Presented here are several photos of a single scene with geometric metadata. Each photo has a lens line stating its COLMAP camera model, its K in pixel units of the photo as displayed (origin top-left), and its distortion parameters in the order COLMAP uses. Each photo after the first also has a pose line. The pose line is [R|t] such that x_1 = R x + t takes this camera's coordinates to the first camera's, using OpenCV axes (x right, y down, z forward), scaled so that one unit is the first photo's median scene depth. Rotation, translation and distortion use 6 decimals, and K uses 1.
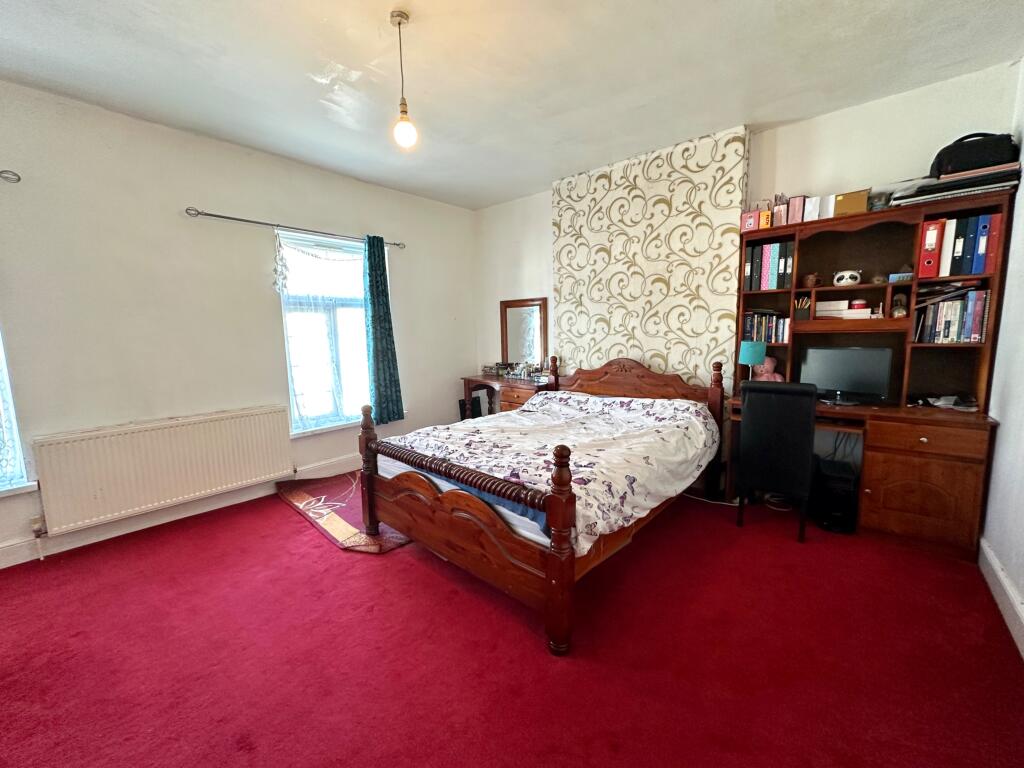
lens RADIAL K [[412.0, 0, 512.0], [0, 412.0, 384.0], [0, 0, 1]] dist [0.000139, 0.000108]
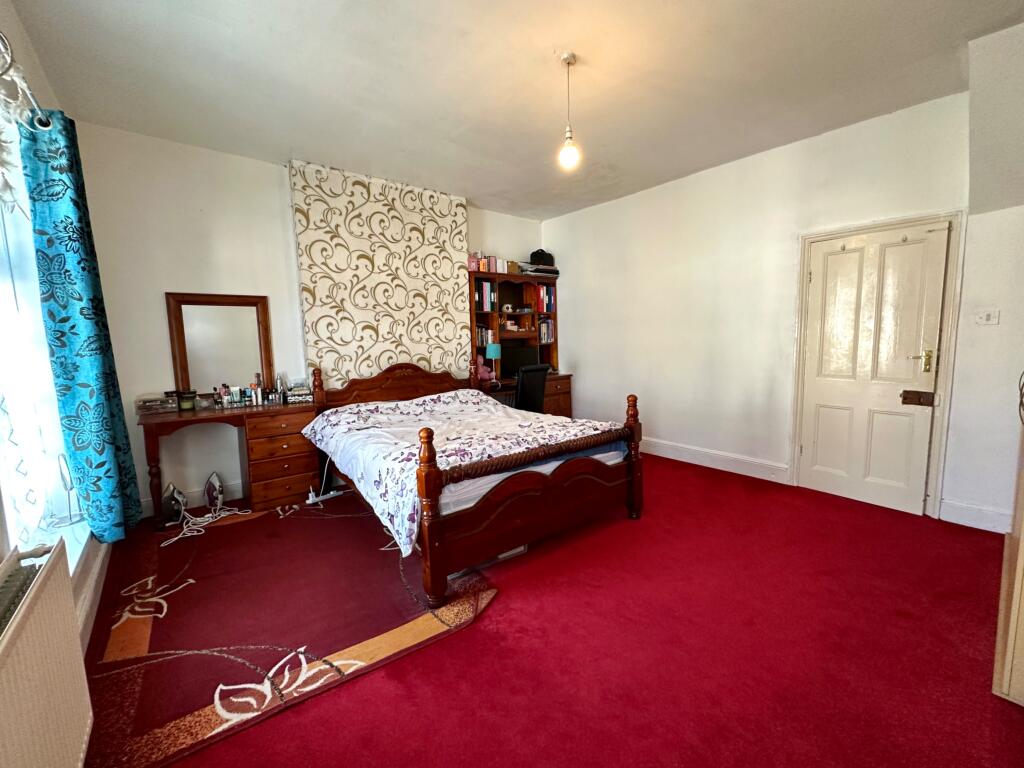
lens RADIAL K [[434.5, 0, 512.0], [0, 434.5, 384.0], [0, 0, 1]] dist [-0.000490, -0.000081]
pose [[0.162271, -0.093273, 0.982328, -0.884034], [0.145167, 0.986947, 0.069731, -0.050660], [-0.976010, 0.131287, 0.173693, 0.579656]]
